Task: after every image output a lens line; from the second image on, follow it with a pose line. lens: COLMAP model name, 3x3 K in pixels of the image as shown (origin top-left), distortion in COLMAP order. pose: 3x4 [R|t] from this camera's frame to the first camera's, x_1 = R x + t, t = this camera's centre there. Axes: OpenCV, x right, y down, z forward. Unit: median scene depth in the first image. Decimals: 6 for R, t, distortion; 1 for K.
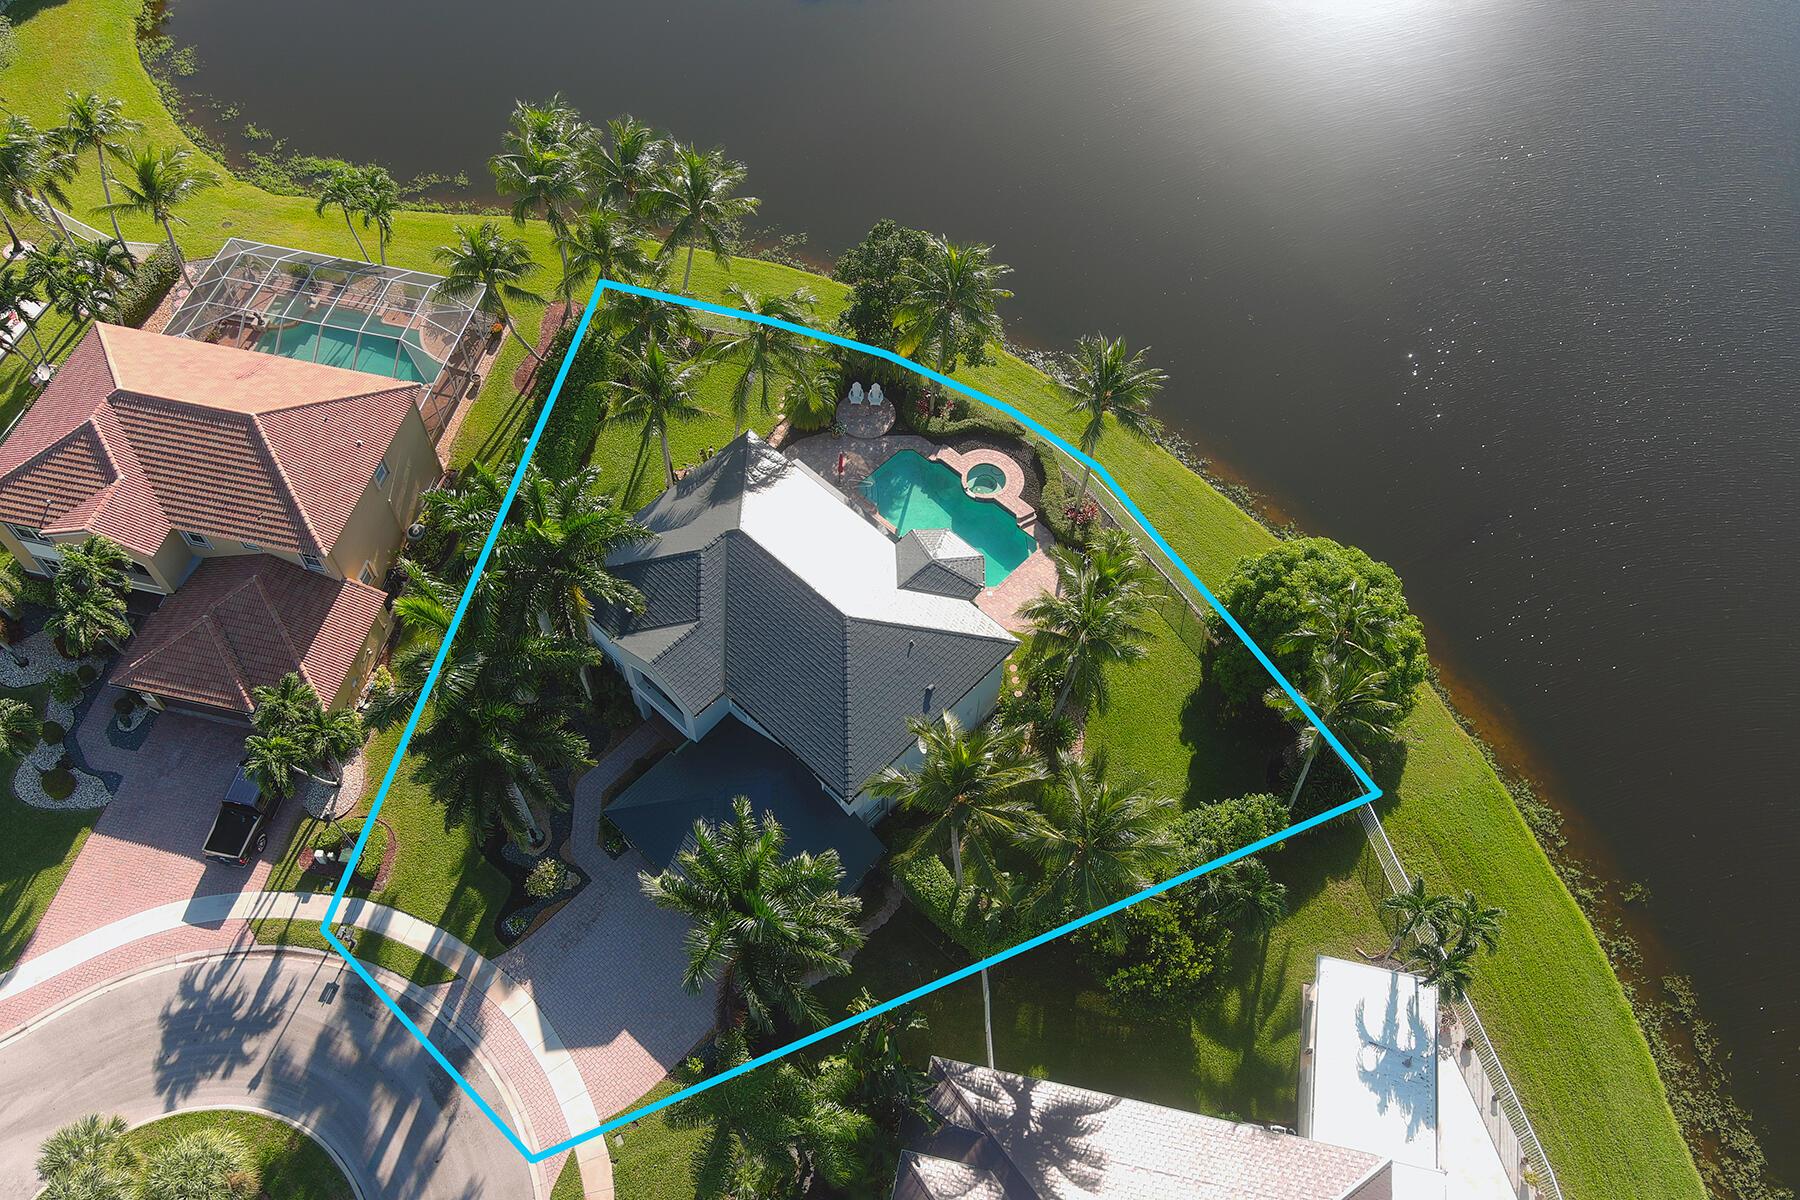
lens RADIAL K [[1389.3, 0, 898.1], [0, 1389.3, 603.0], [0, 0, 1]] dist [0.019292, -0.009084]
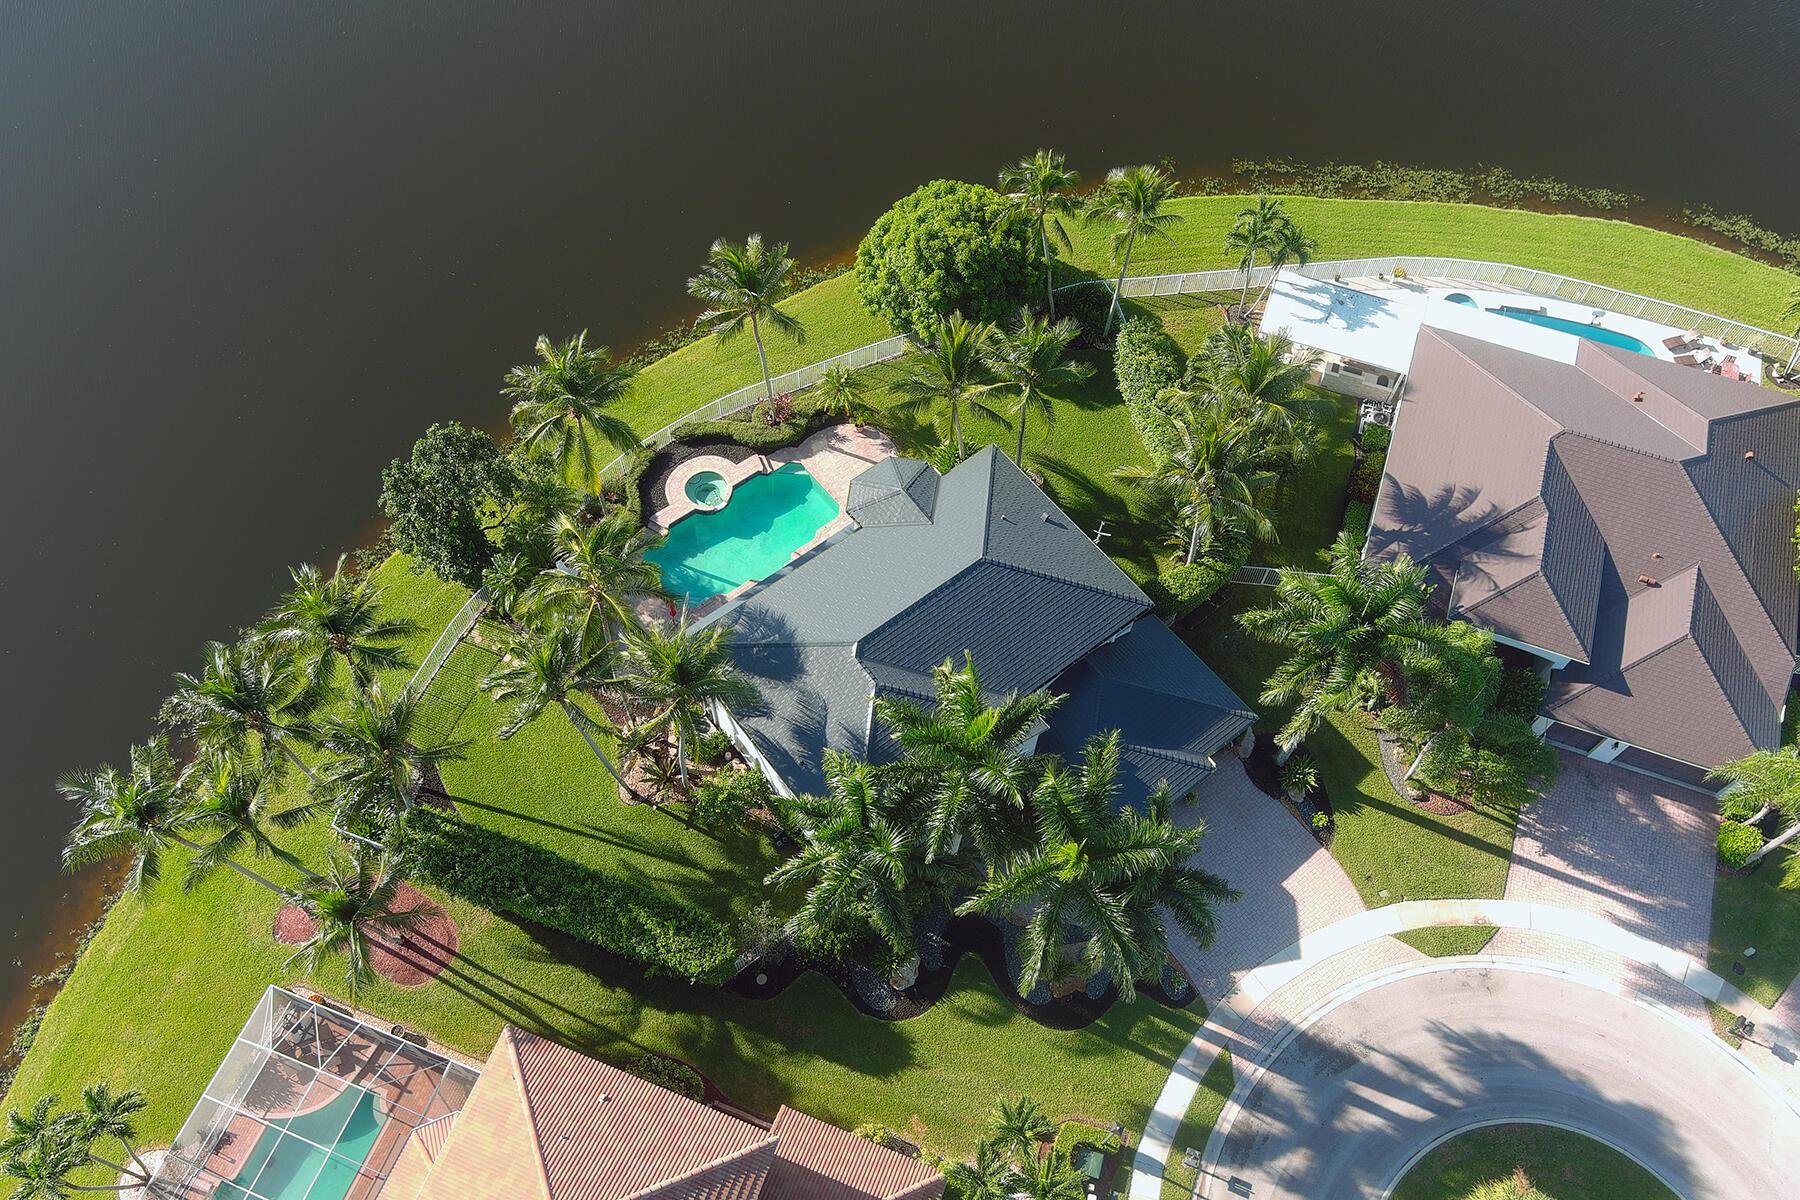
lens RADIAL K [[1389.3, 0, 898.1], [0, 1389.3, 603.0], [0, 0, 1]] dist [0.019292, -0.009084]
pose [[0.145109, -0.865344, 0.479711, -0.508786], [0.813992, 0.380033, 0.439309, -0.427912], [-0.562459, 0.326733, 0.759530, 0.271844]]
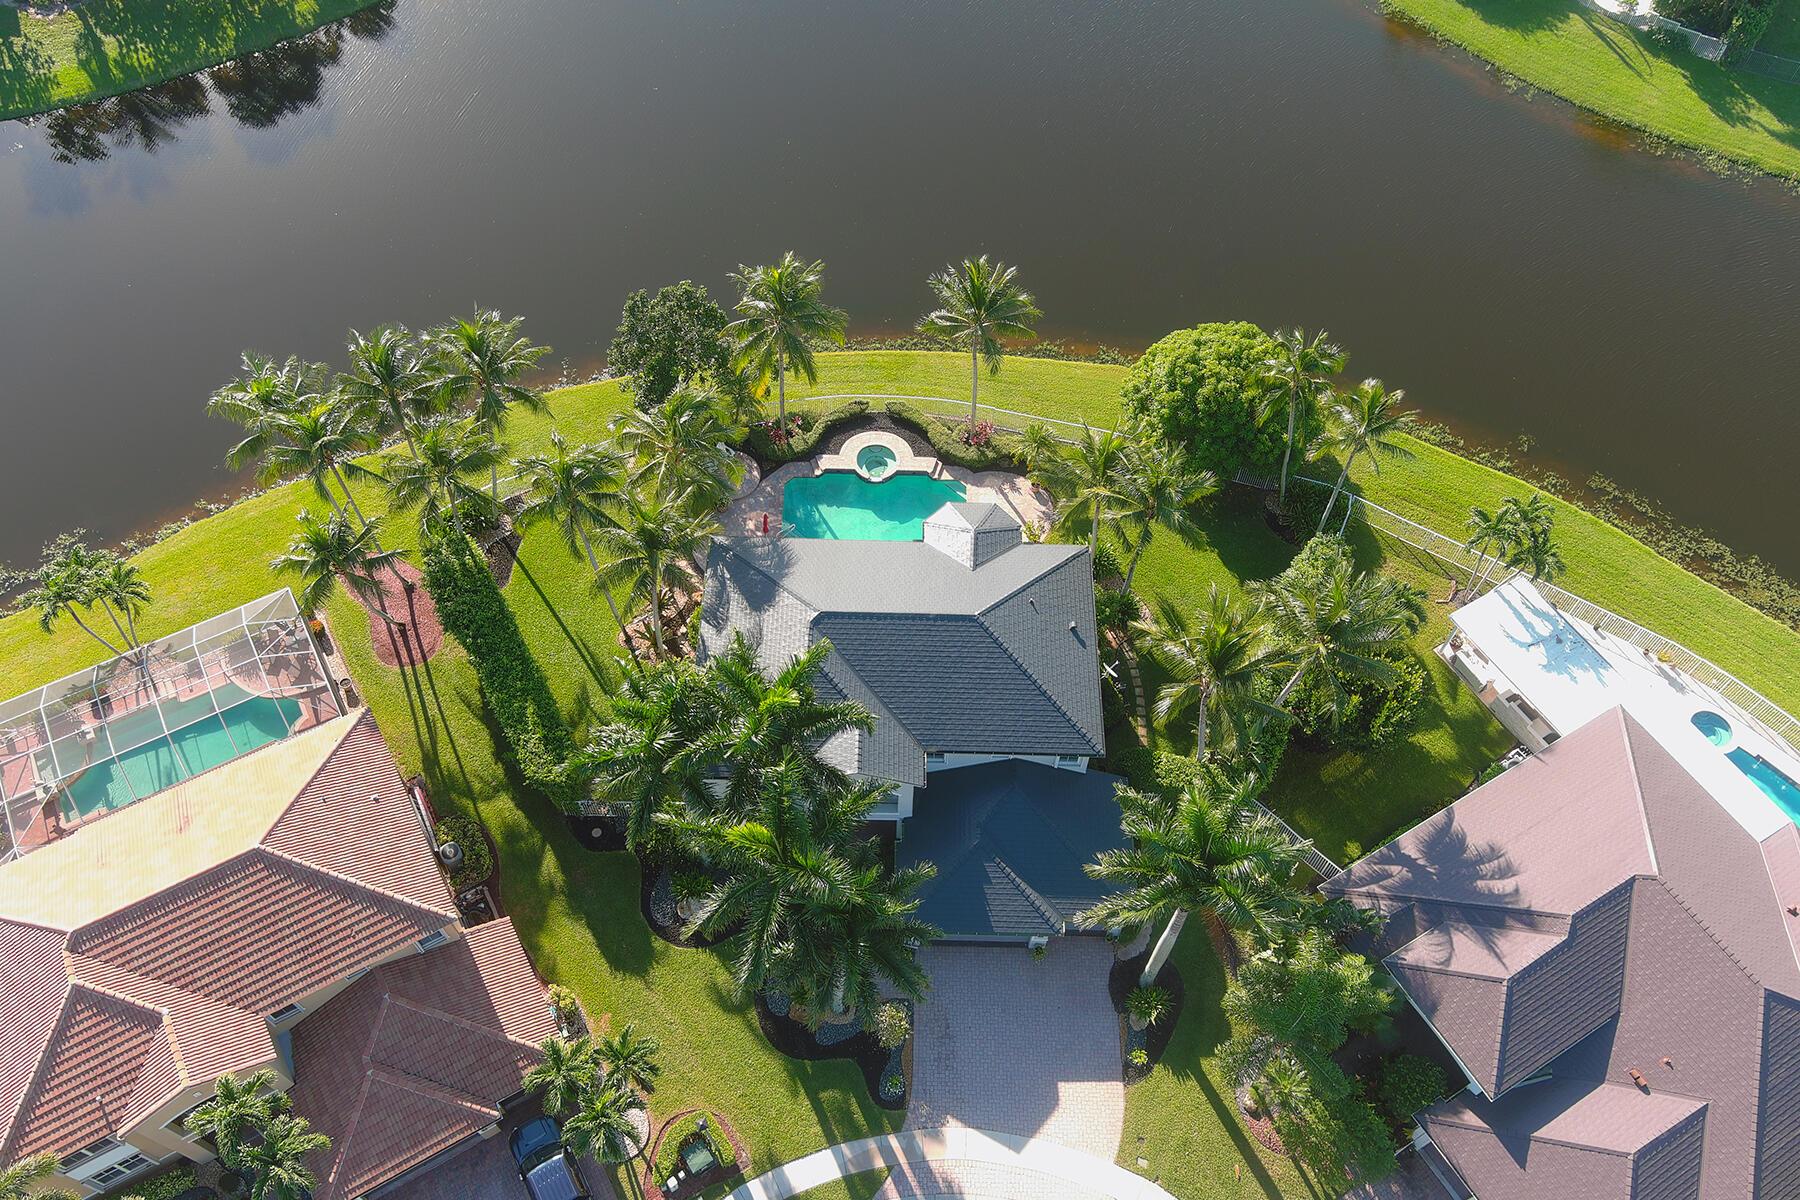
lens RADIAL K [[1389.3, 0, 898.1], [0, 1389.3, 603.0], [0, 0, 1]] dist [0.019292, -0.009084]
pose [[0.737430, -0.567695, 0.365950, -0.408678], [0.561632, 0.816356, 0.134657, -0.152357], [-0.375190, 0.106229, 0.920841, 0.090882]]
